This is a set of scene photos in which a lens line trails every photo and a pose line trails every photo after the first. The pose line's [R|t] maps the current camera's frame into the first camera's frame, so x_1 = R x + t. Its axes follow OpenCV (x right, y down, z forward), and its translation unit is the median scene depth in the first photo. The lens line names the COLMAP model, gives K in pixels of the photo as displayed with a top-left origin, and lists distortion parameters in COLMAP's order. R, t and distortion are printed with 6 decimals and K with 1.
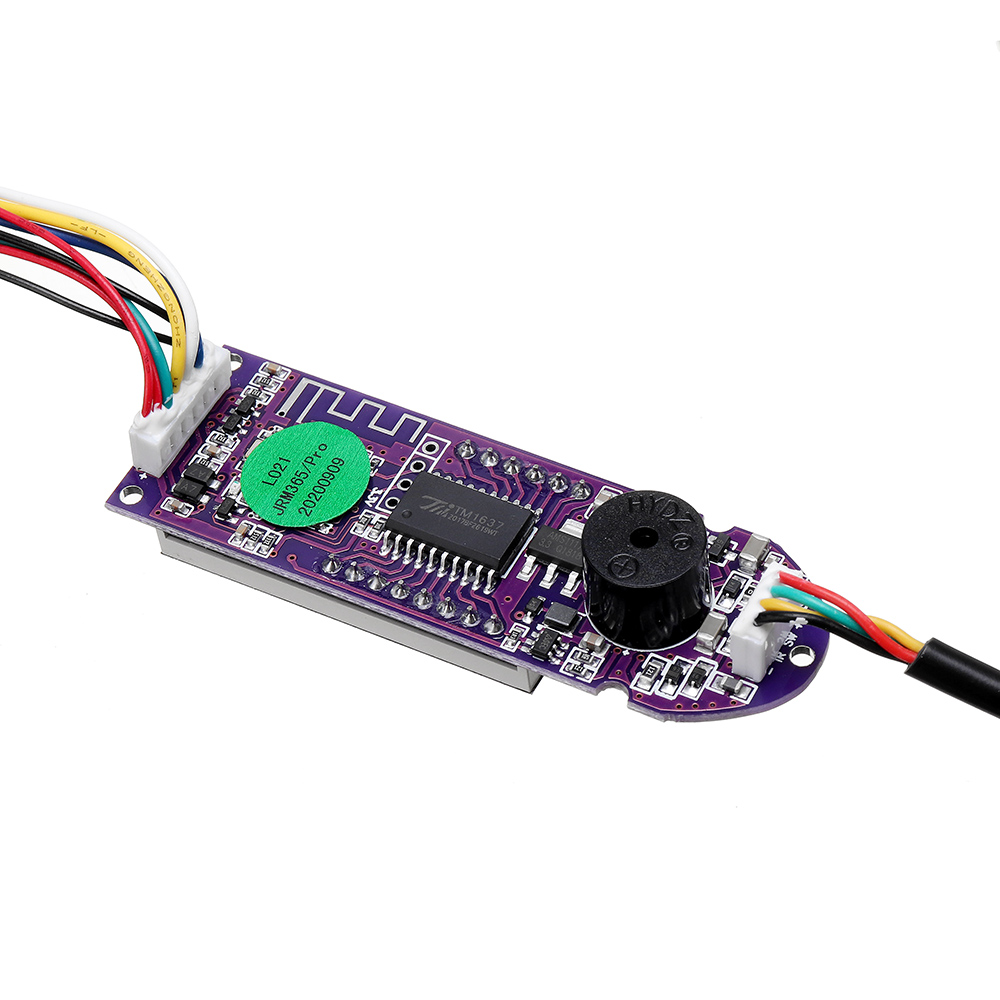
lens RADIAL K [[3340.7, 0, 500.0], [0, 3340.7, 500.0], [0, 0, 1]] dist [0.439816, -0.521379]
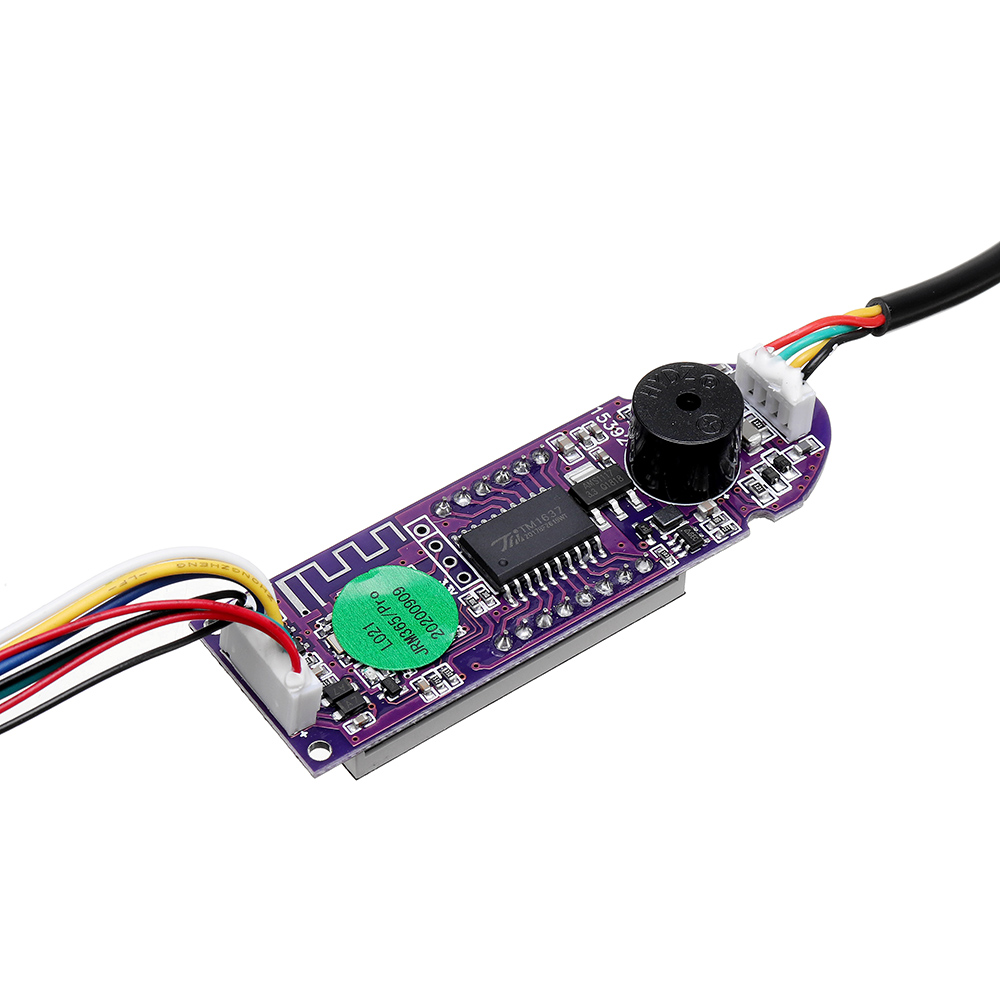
lens RADIAL K [[3340.7, 0, 500.0], [0, 3340.7, 500.0], [0, 0, 1]] dist [0.439816, -0.521379]
pose [[0.438088, -0.620556, 0.650377, -0.696802], [0.659084, 0.713733, 0.237054, -0.258705], [-0.611300, 0.324802, 0.721676, 0.226653]]
